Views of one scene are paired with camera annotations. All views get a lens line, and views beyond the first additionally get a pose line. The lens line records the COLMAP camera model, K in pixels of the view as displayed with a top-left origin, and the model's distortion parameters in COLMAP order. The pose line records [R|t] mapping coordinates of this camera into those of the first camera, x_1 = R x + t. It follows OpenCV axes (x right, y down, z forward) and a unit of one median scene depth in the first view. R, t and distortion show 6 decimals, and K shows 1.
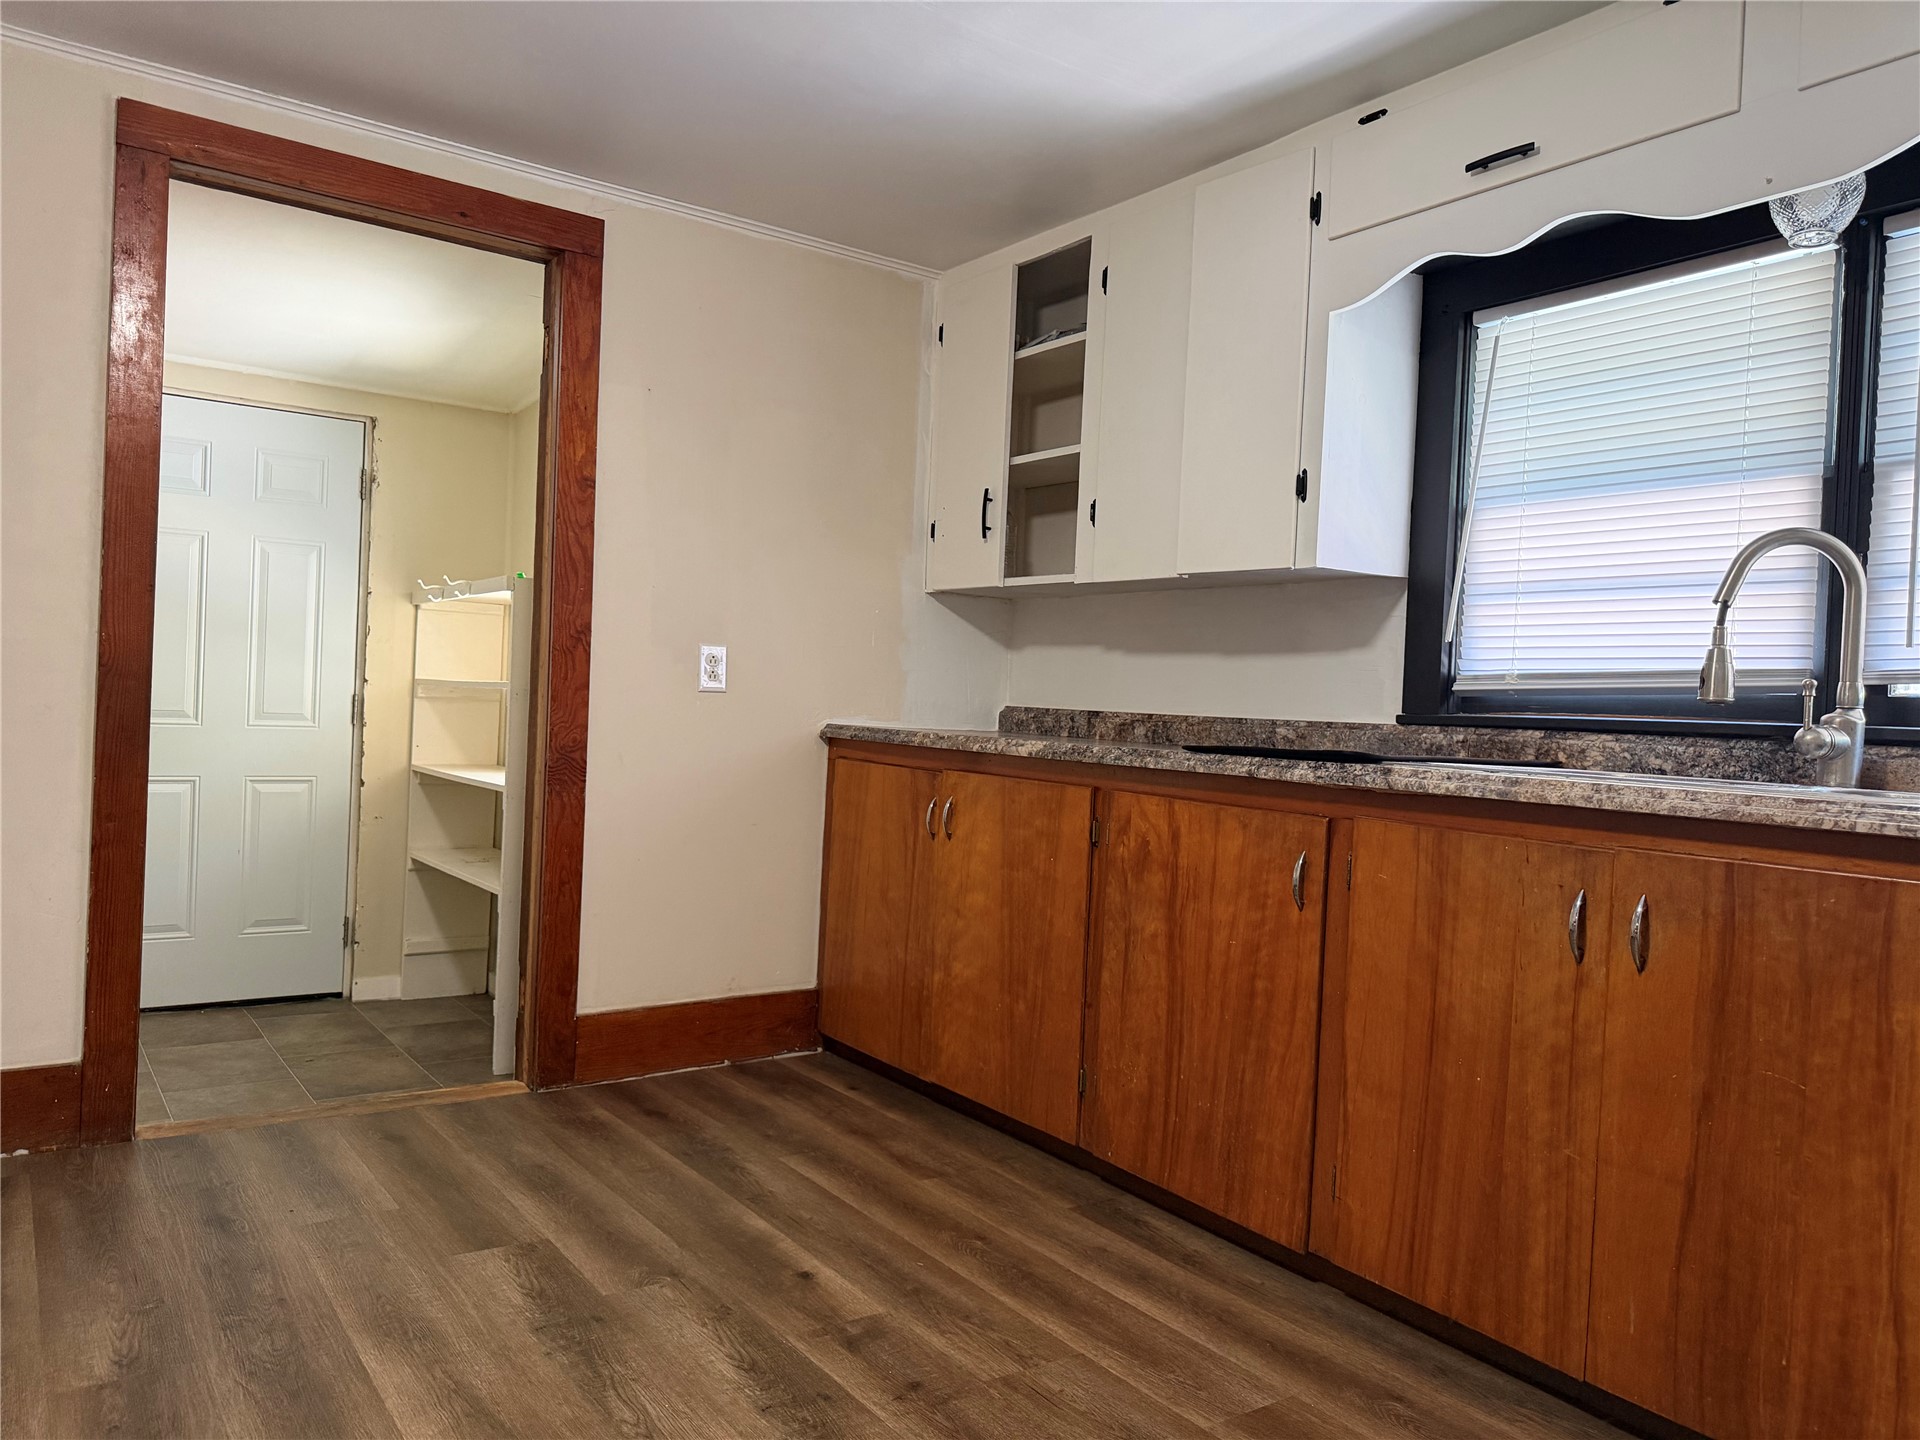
lens RADIAL K [[1366.1, 0, 956.7], [0, 1366.1, 720.6], [0, 0, 1]] dist [0.102458, -0.147066]
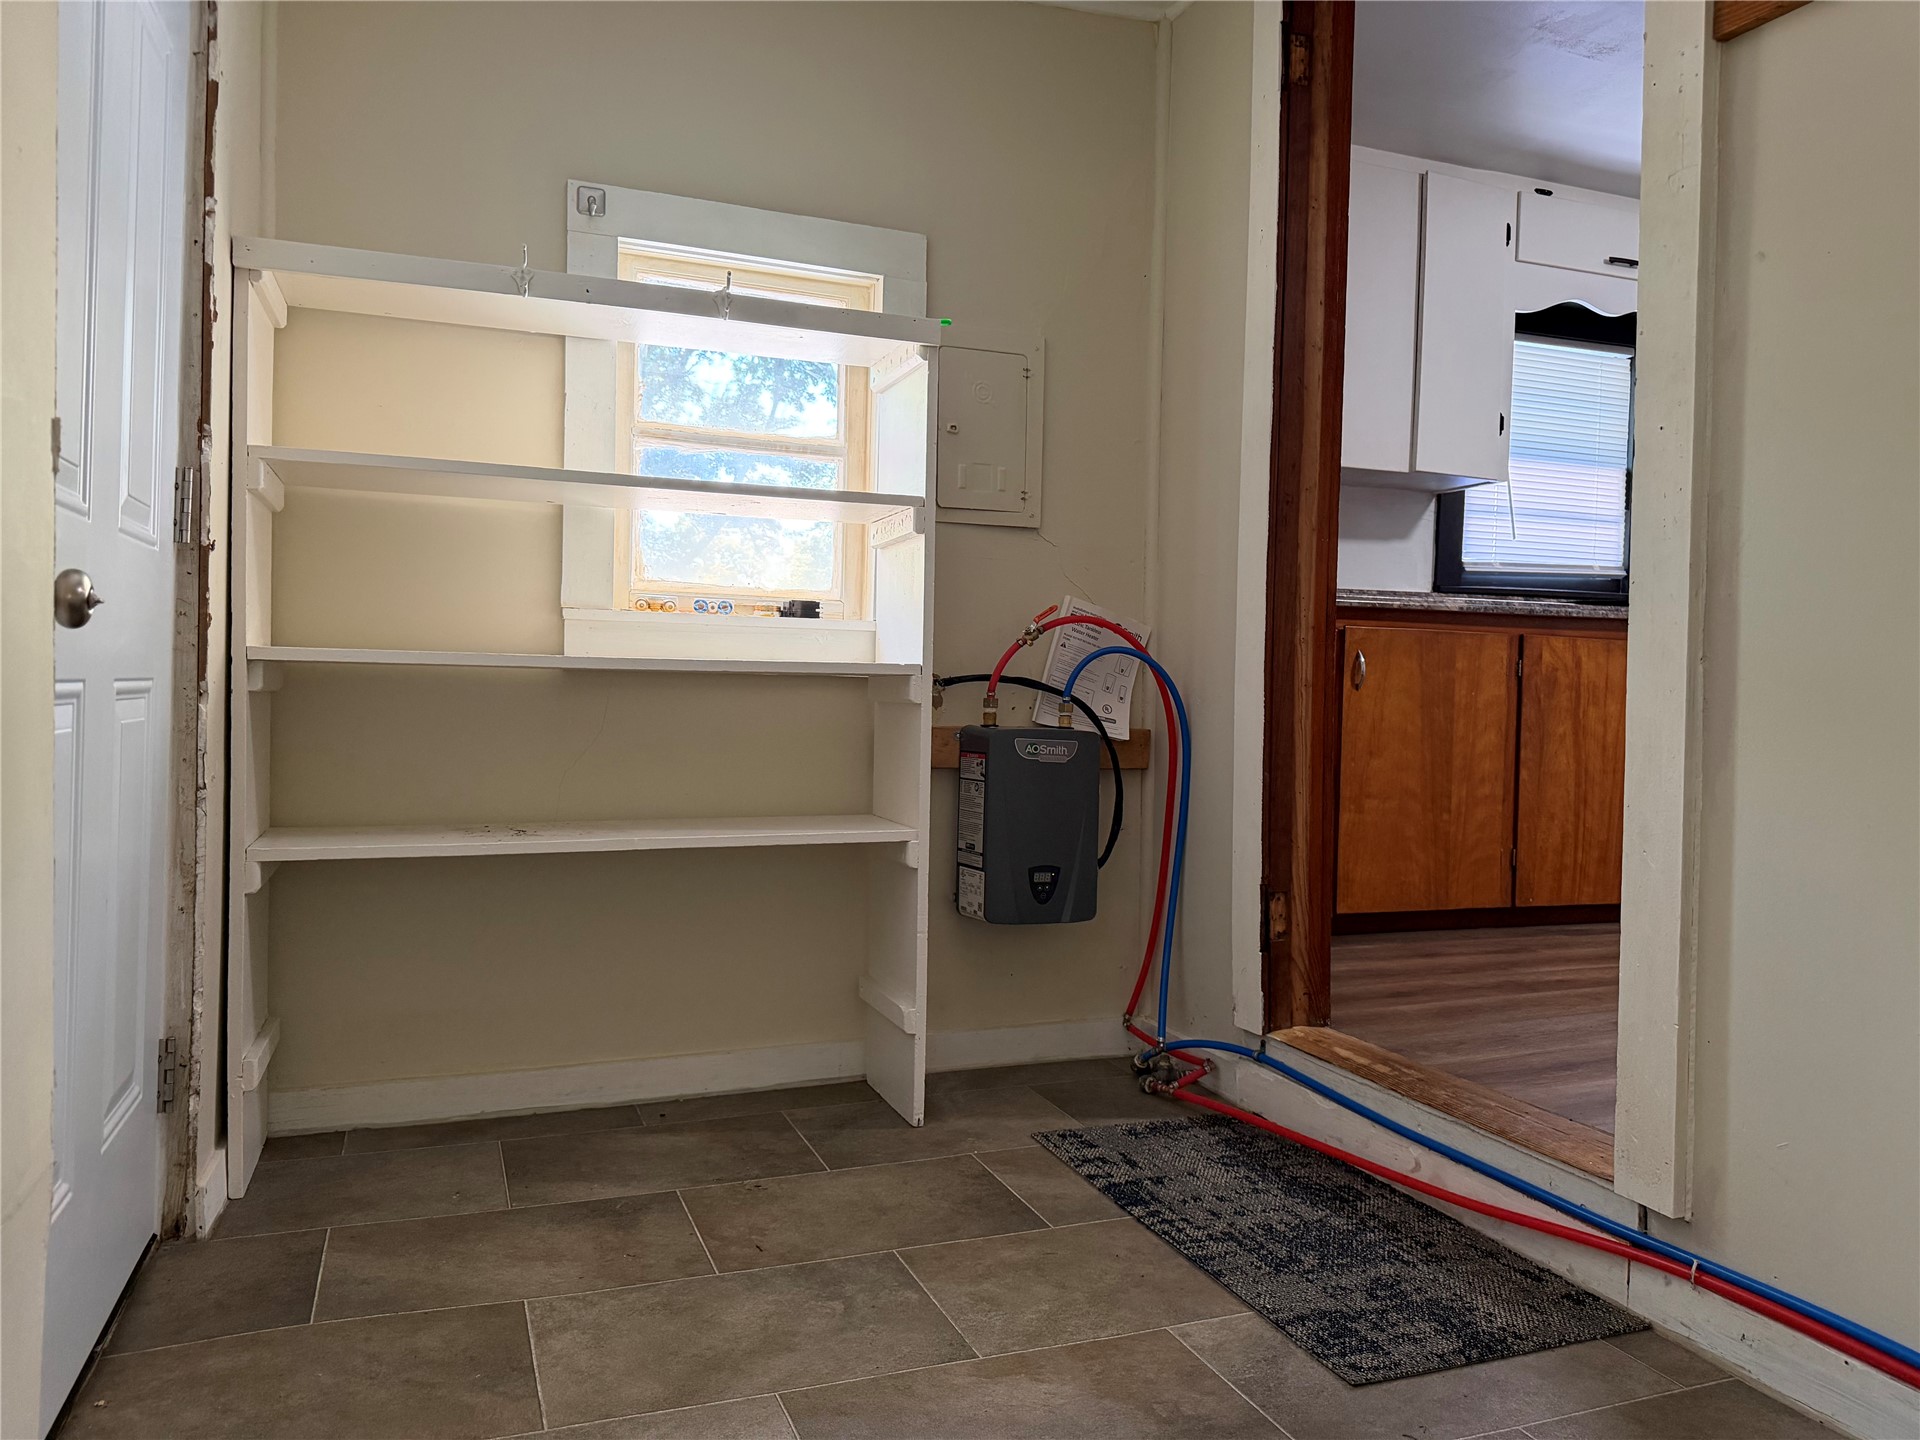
lens RADIAL K [[1366.1, 0, 956.7], [0, 1366.1, 720.6], [0, 0, 1]] dist [0.102458, -0.147066]
pose [[0.237418, -0.060132, 0.969545, -1.217125], [0.001583, 0.998105, 0.061515, 0.046272], [-0.971406, -0.013070, 0.237063, 1.112951]]
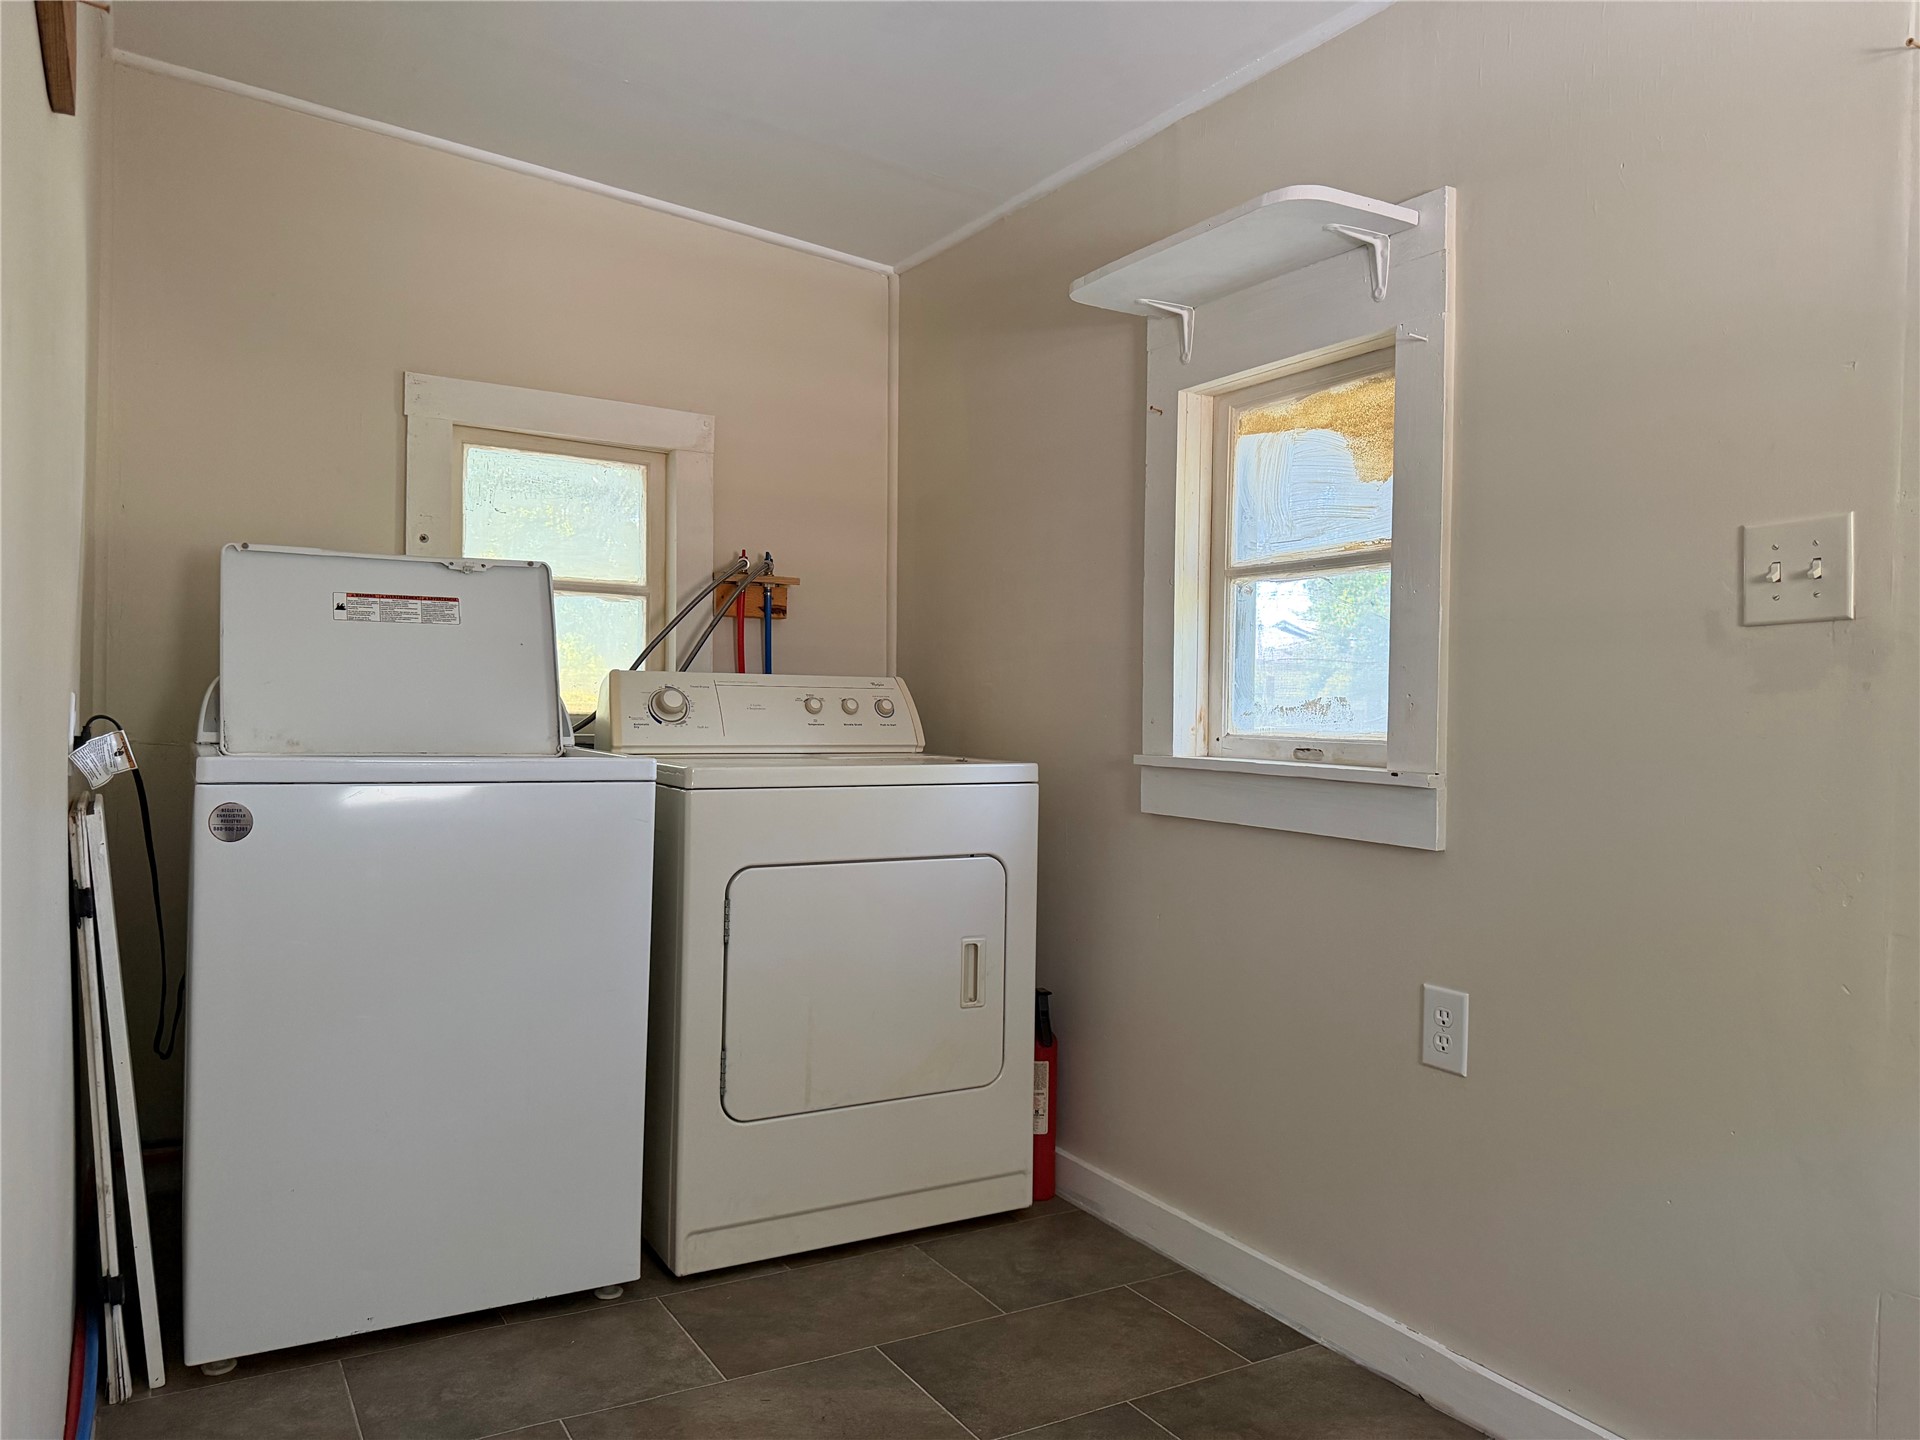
lens RADIAL K [[1366.1, 0, 956.7], [0, 1366.1, 720.6], [0, 0, 1]] dist [0.102458, -0.147066]
pose [[-0.079438, -0.037602, -0.996130, 0.170270], [-0.036416, 0.998731, -0.034796, 0.030526], [0.996174, 0.033511, -0.080707, 1.314914]]
